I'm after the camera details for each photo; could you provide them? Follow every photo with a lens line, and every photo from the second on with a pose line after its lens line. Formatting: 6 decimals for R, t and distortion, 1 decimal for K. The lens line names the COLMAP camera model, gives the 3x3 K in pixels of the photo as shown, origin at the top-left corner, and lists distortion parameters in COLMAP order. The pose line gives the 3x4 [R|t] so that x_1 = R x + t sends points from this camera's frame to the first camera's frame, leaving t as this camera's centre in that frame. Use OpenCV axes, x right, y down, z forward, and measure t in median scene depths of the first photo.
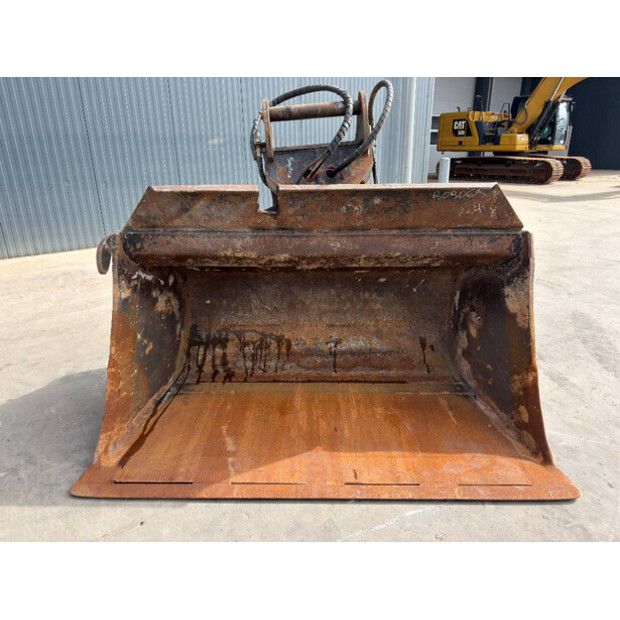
lens RADIAL K [[436.4, 0, 310.0], [0, 436.4, 310.0], [0, 0, 1]] dist [0.136466, -0.220586]
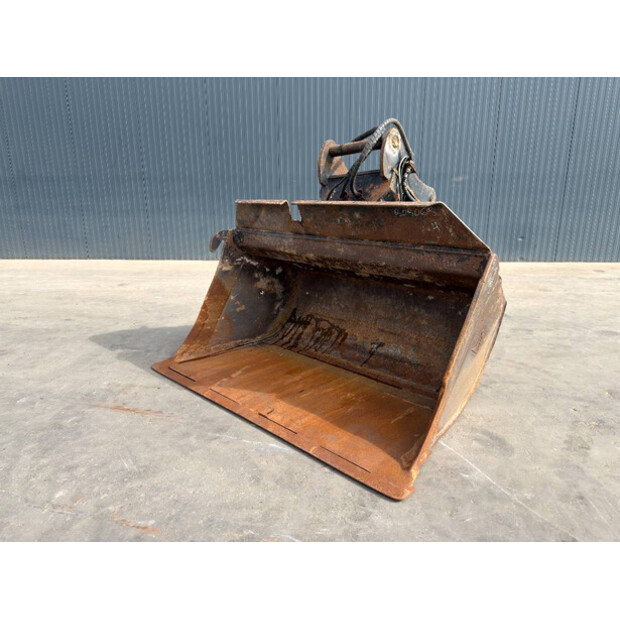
lens RADIAL K [[436.4, 0, 310.0], [0, 436.4, 310.0], [0, 0, 1]] dist [0.136466, -0.220586]
pose [[0.732913, 0.180569, -0.655922, 0.727111], [-0.238865, 0.971053, 0.000419, 0.032174], [0.637011, 0.156370, 0.754828, 0.025303]]
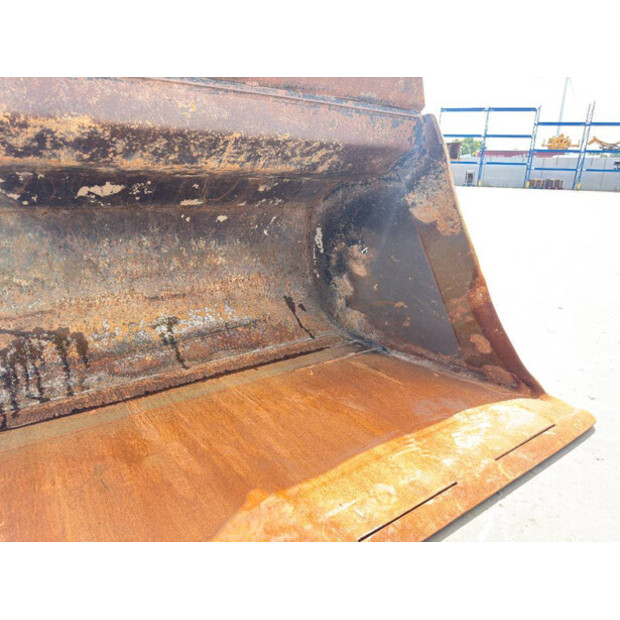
lens RADIAL K [[436.4, 0, 310.0], [0, 436.4, 310.0], [0, 0, 1]] dist [0.136466, -0.220586]
pose [[0.808247, -0.151541, 0.569009, -0.140168], [0.181508, 0.983381, 0.004077, 0.098513], [-0.560171, 0.099984, 0.822321, 0.438000]]
